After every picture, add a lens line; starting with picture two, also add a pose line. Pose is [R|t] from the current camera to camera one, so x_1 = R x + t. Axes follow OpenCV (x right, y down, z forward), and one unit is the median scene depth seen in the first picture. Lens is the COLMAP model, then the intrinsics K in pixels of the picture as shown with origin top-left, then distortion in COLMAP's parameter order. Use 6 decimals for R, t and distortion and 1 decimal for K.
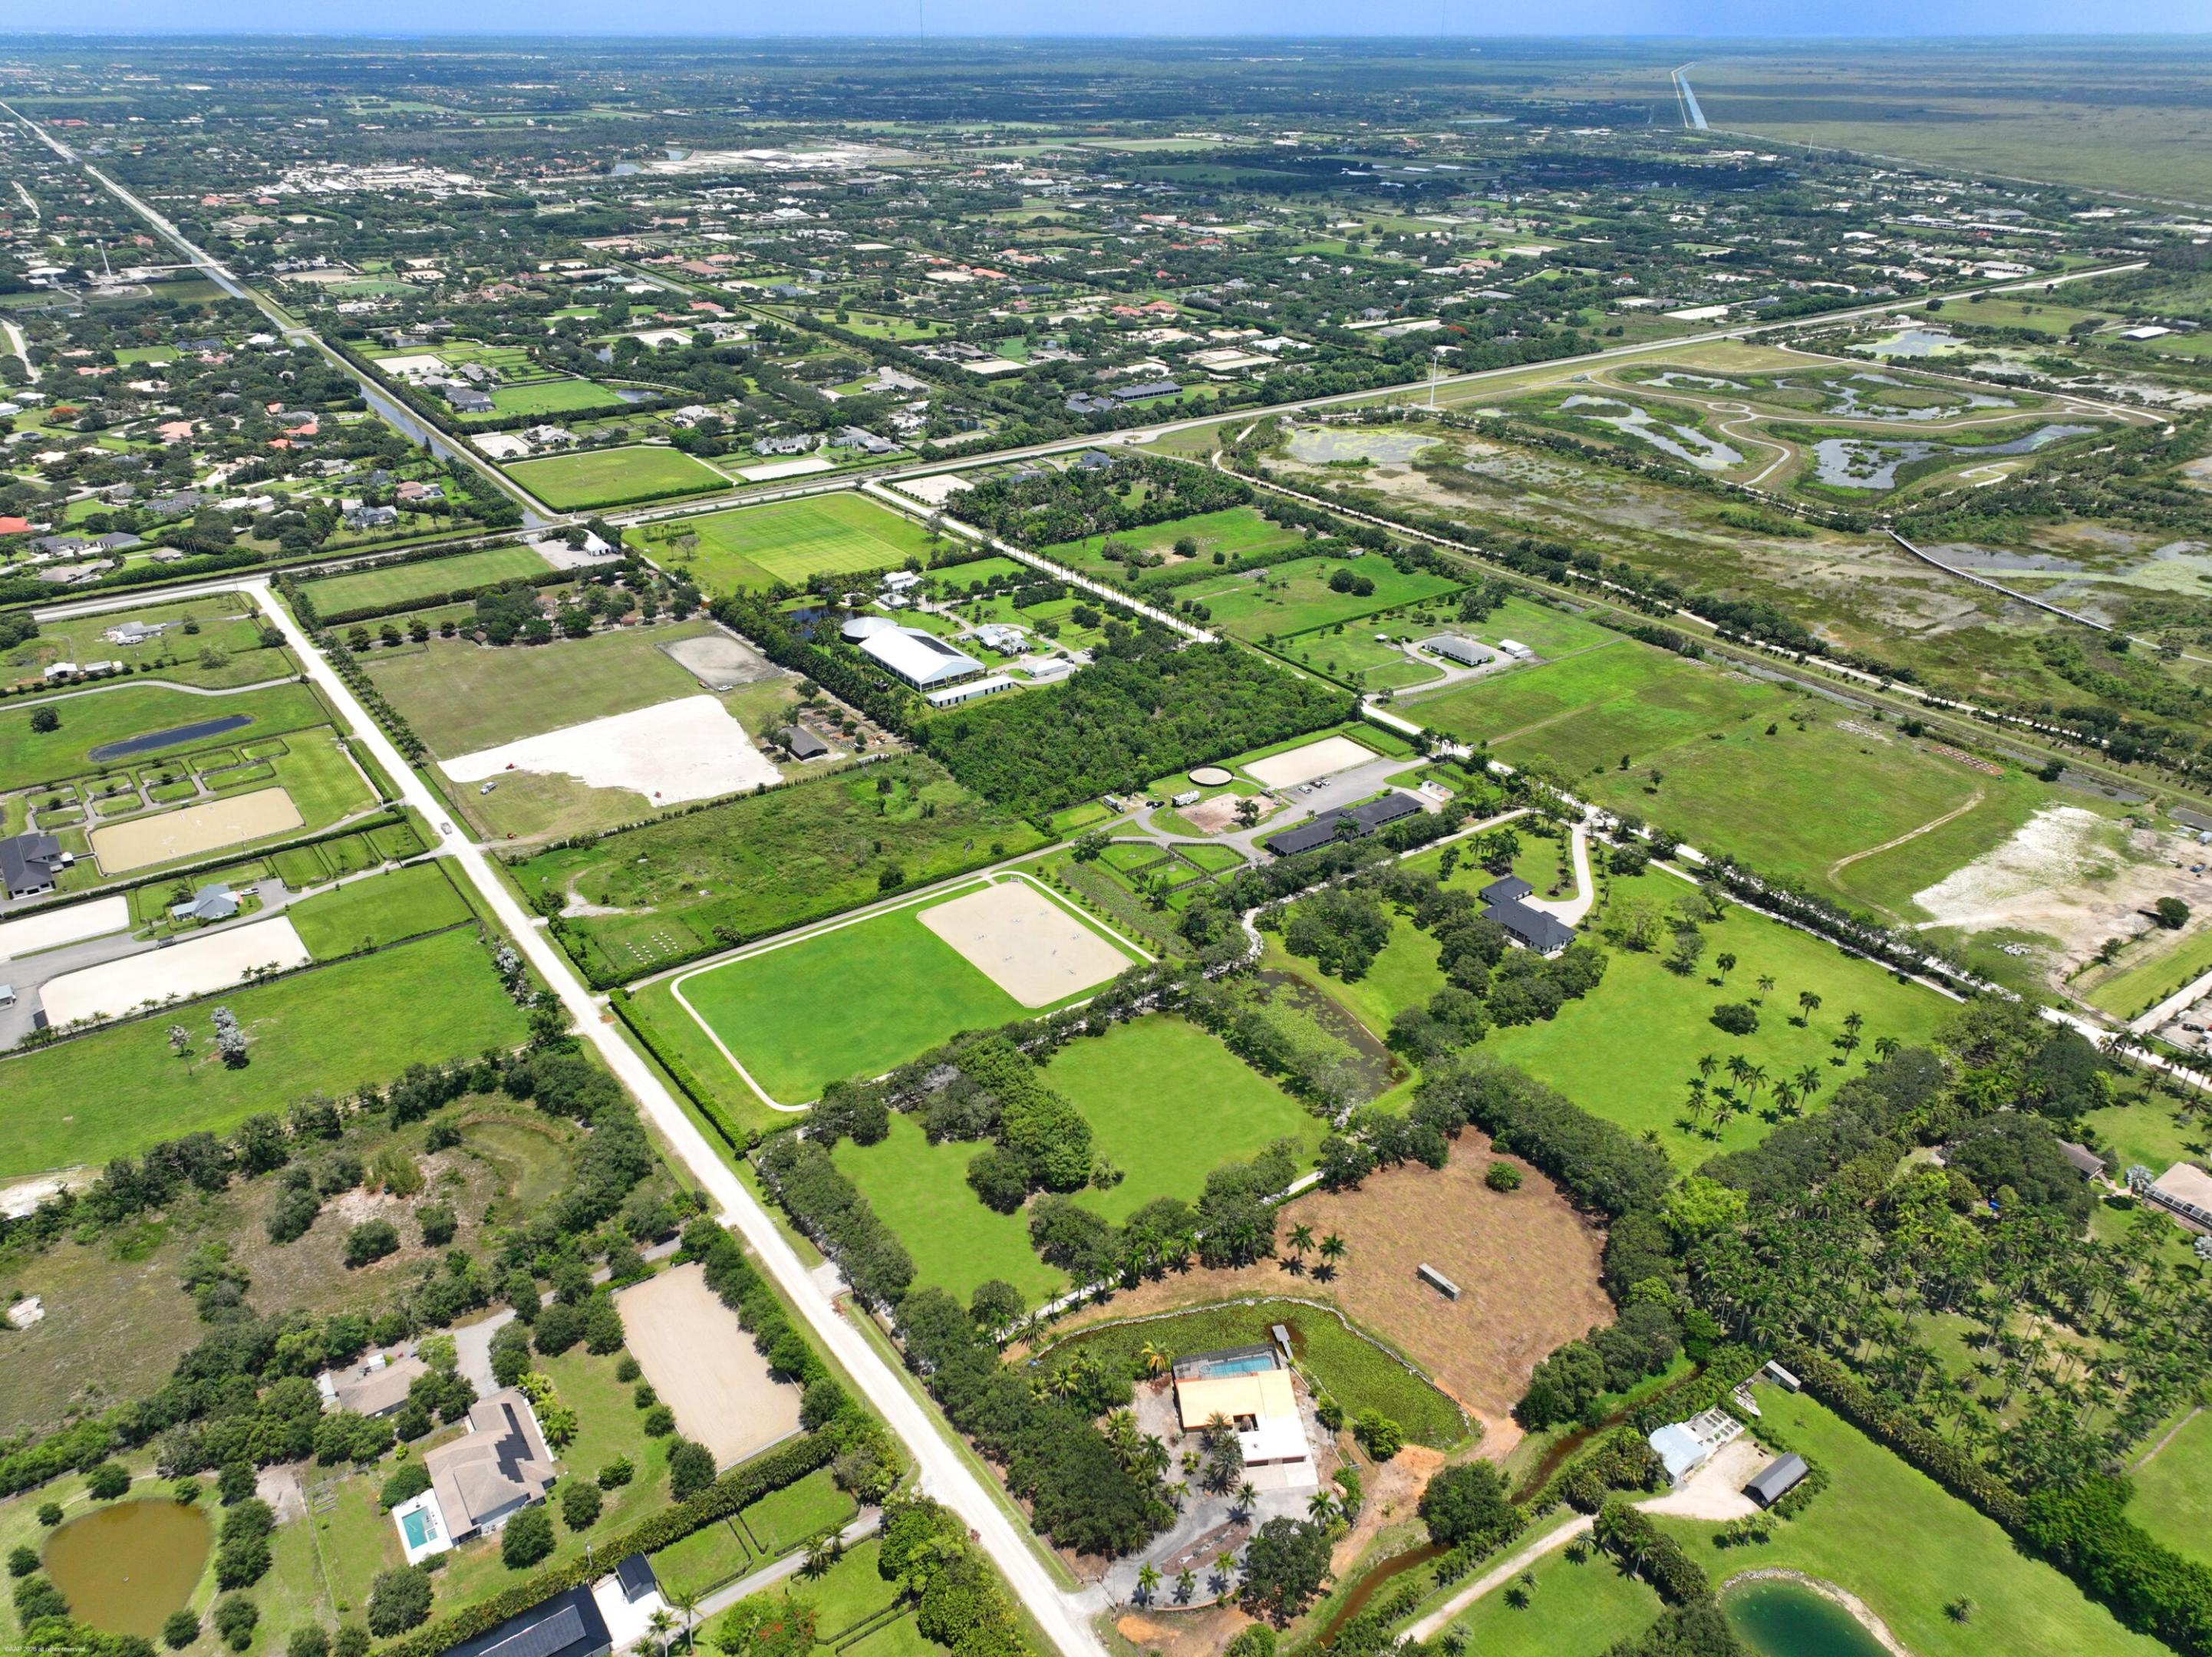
lens RADIAL K [[1559.2, 0, 1106.0], [0, 1559.2, 828.5], [0, 0, 1]] dist [-0.000500, 0.017510]
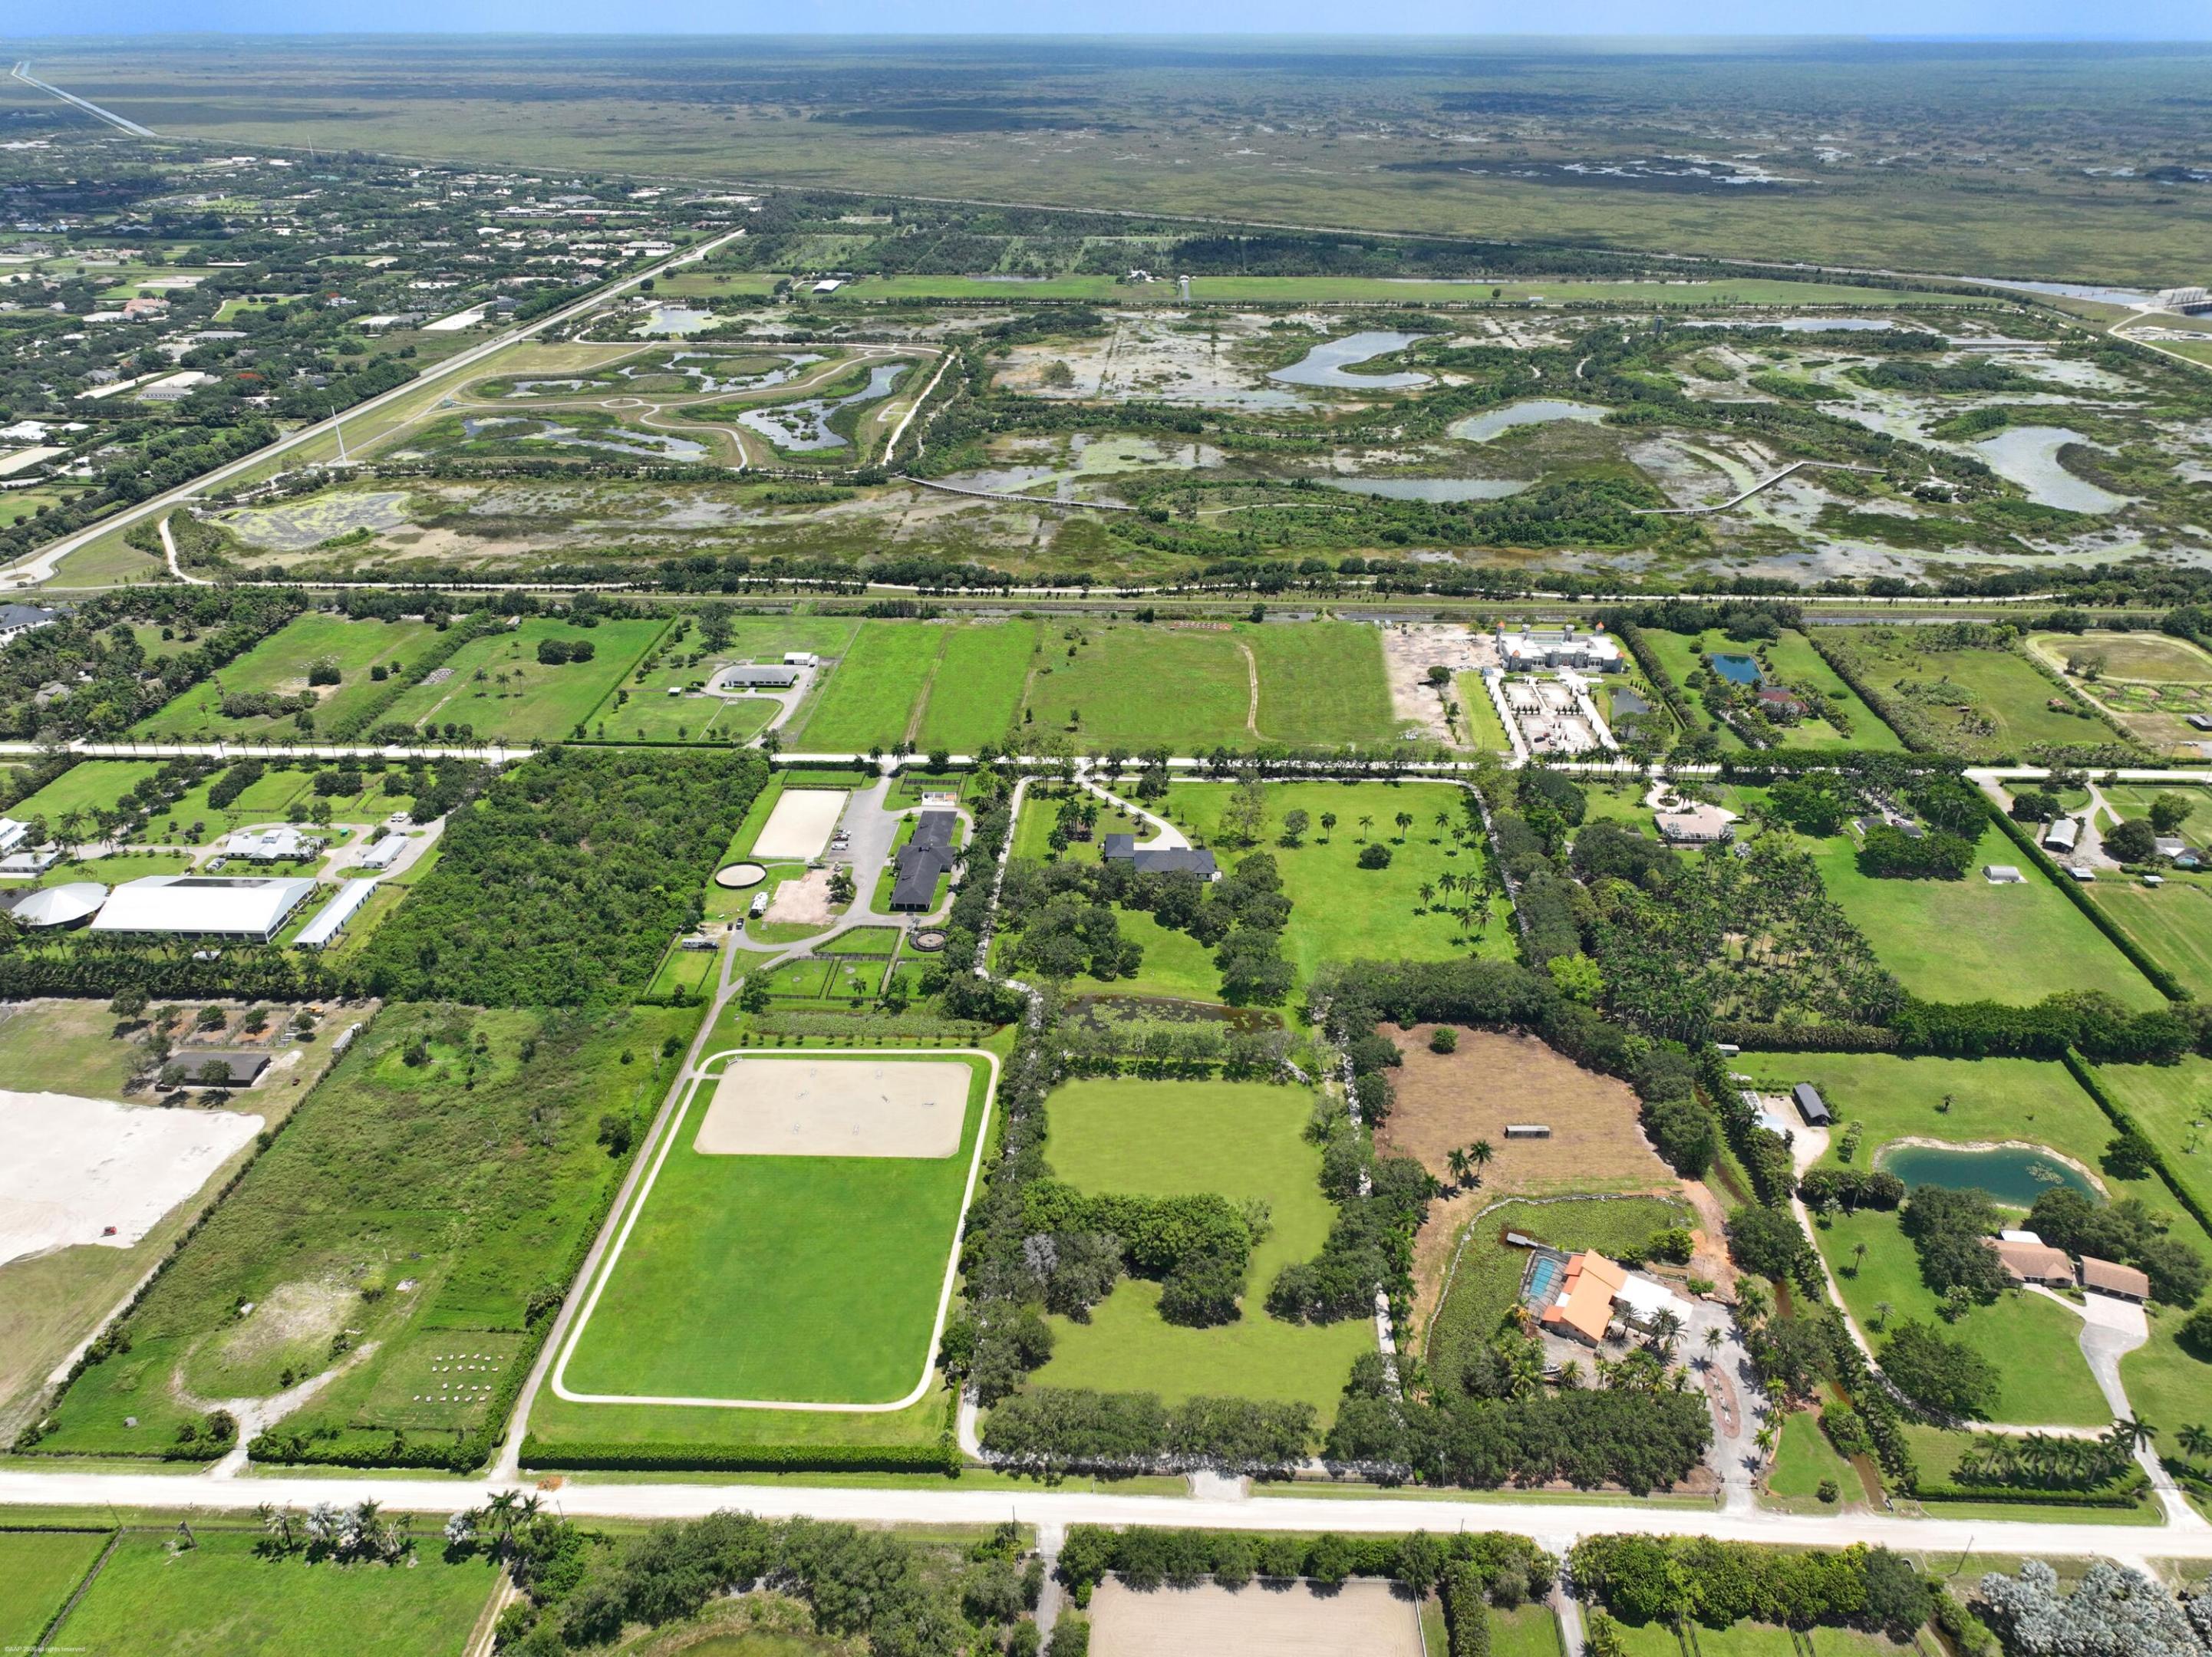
lens RADIAL K [[1559.2, 0, 1106.0], [0, 1559.2, 828.5], [0, 0, 1]] dist [-0.000500, 0.017510]
pose [[0.616787, -0.366544, 0.696576, -0.362885], [0.365972, 0.917030, 0.158496, -0.108005], [-0.696877, 0.157169, 0.699757, 0.203942]]
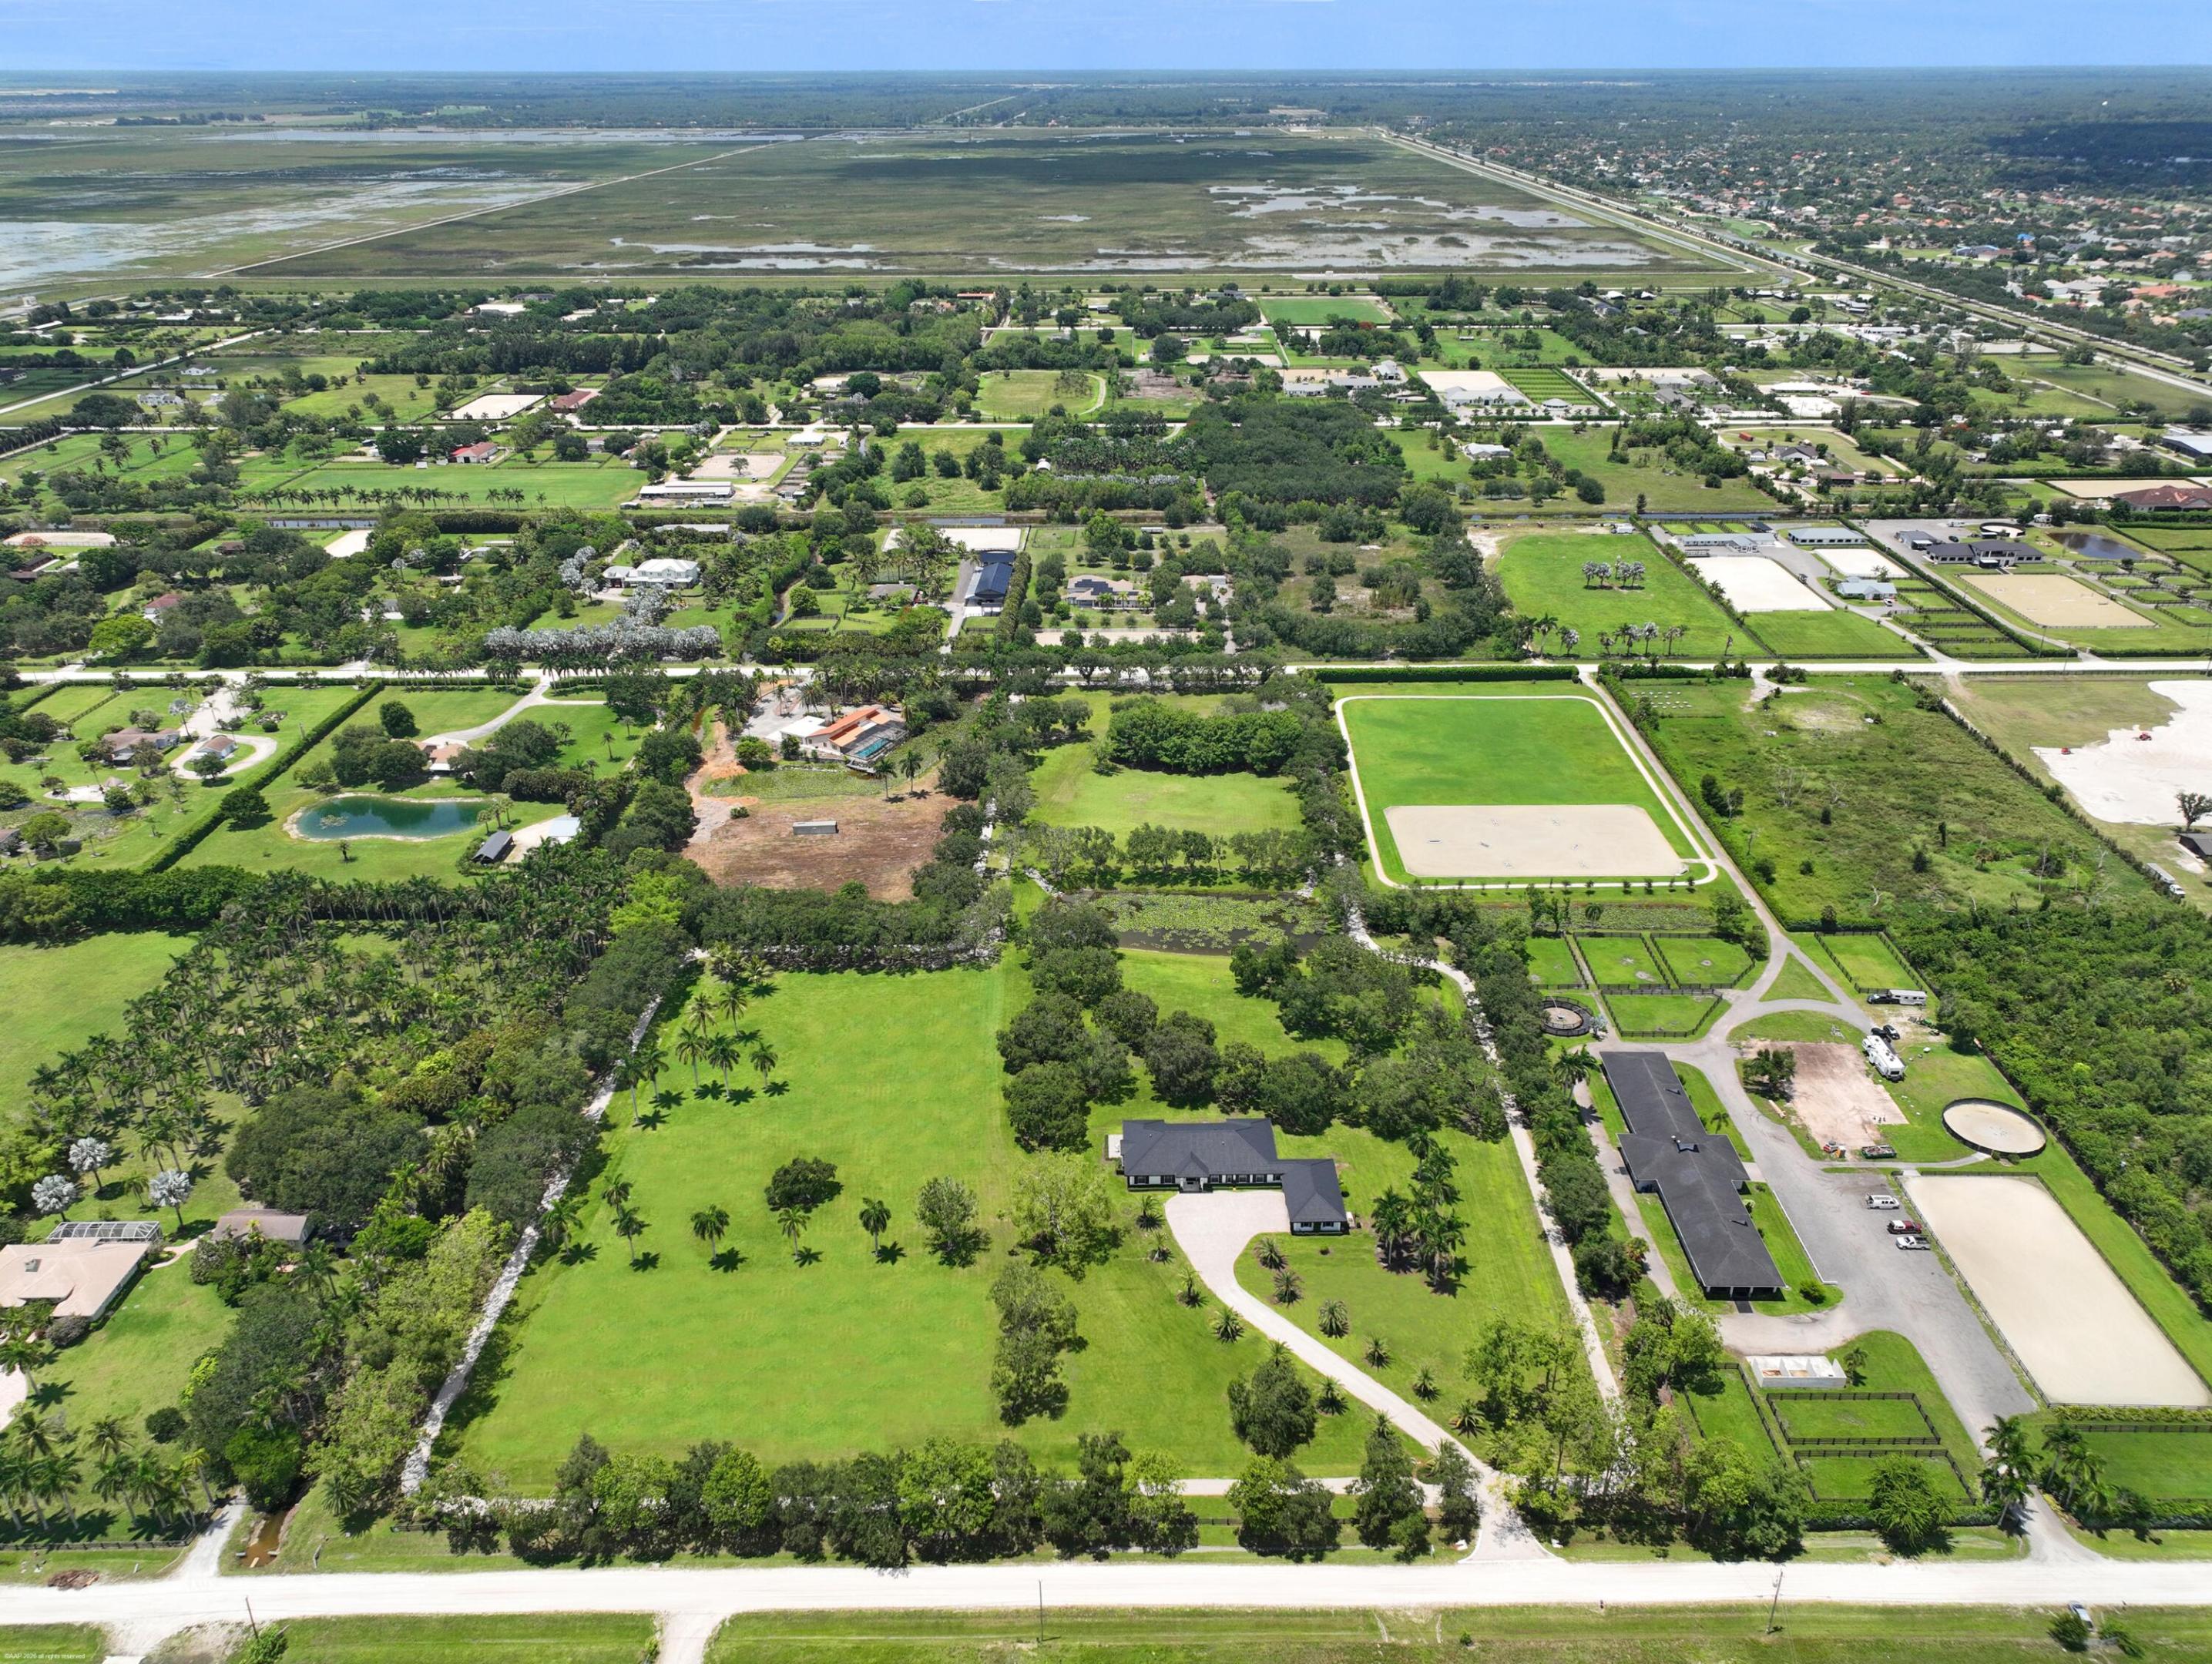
lens RADIAL K [[1602.9, 0, 1106.0], [0, 1602.9, 832.0], [0, 0, 1]] dist [0.003180, 0.006440]
pose [[-0.589060, 0.351966, -0.727412, 0.489718], [-0.373623, 0.679546, 0.631366, -0.269373], [0.716530, 0.643690, -0.268790, 0.773540]]
